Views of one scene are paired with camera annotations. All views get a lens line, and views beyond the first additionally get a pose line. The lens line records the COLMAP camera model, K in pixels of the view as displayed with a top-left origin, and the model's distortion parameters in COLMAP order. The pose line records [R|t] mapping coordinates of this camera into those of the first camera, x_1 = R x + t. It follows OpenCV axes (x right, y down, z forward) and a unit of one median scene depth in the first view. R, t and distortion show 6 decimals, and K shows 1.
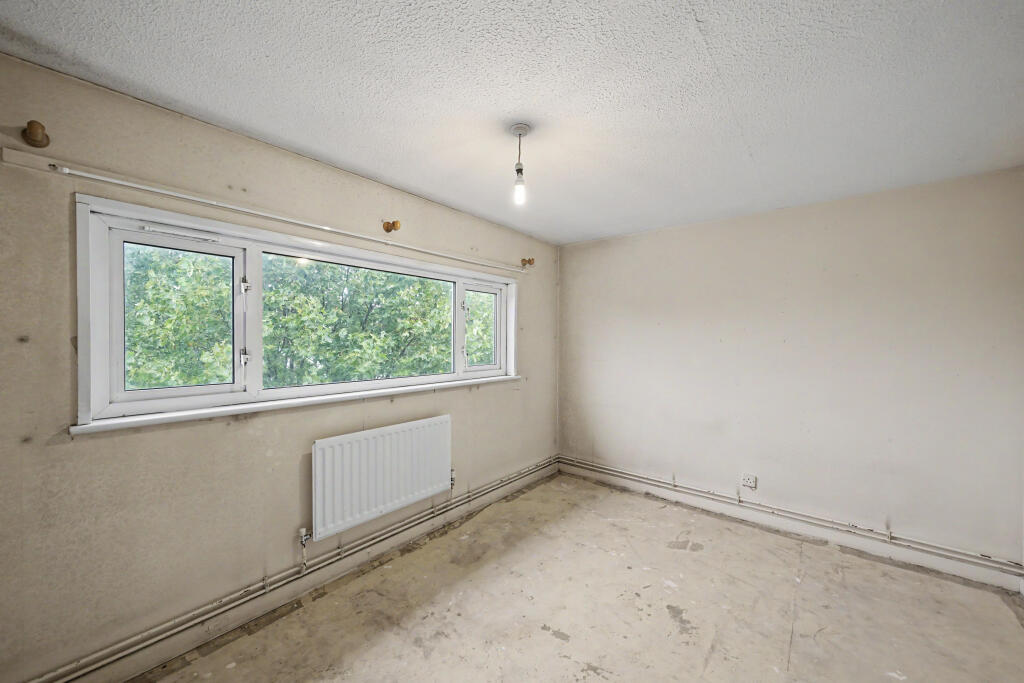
lens RADIAL K [[382.9, 0, 506.7], [0, 382.9, 341.7], [0, 0, 1]] dist [-0.001799, -0.000117]
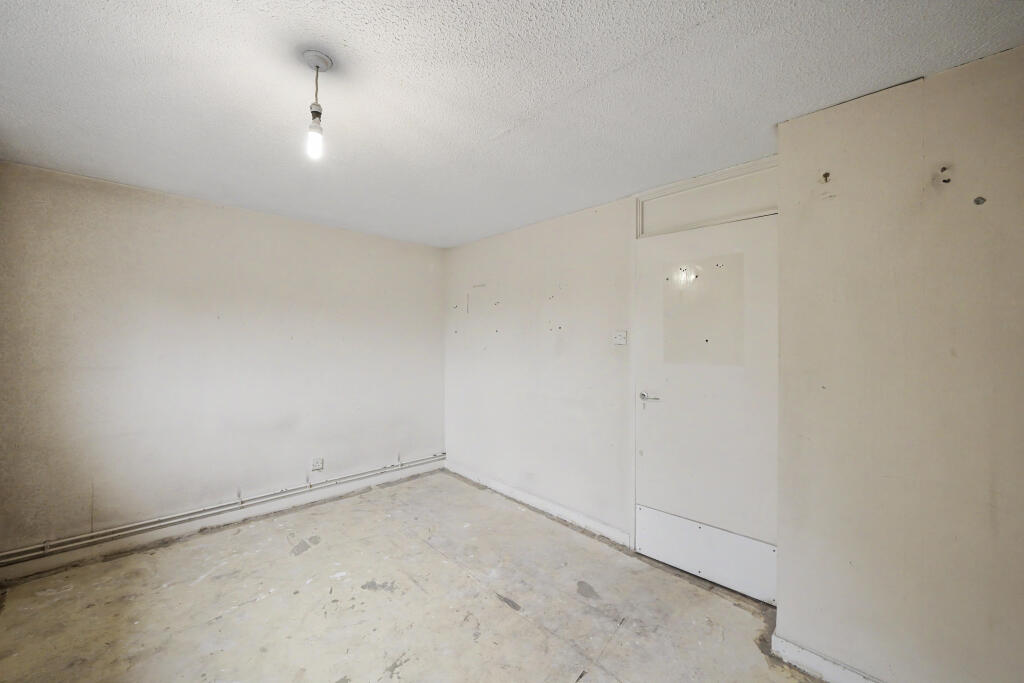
lens RADIAL K [[382.9, 0, 506.3], [0, 382.9, 340.2], [0, 0, 1]] dist [-0.001799, -0.000117]
pose [[0.125497, -0.006043, 0.992076, -0.422570], [-0.001252, 0.999980, 0.006250, -0.004315], [-0.992093, -0.002027, 0.125486, 0.339642]]
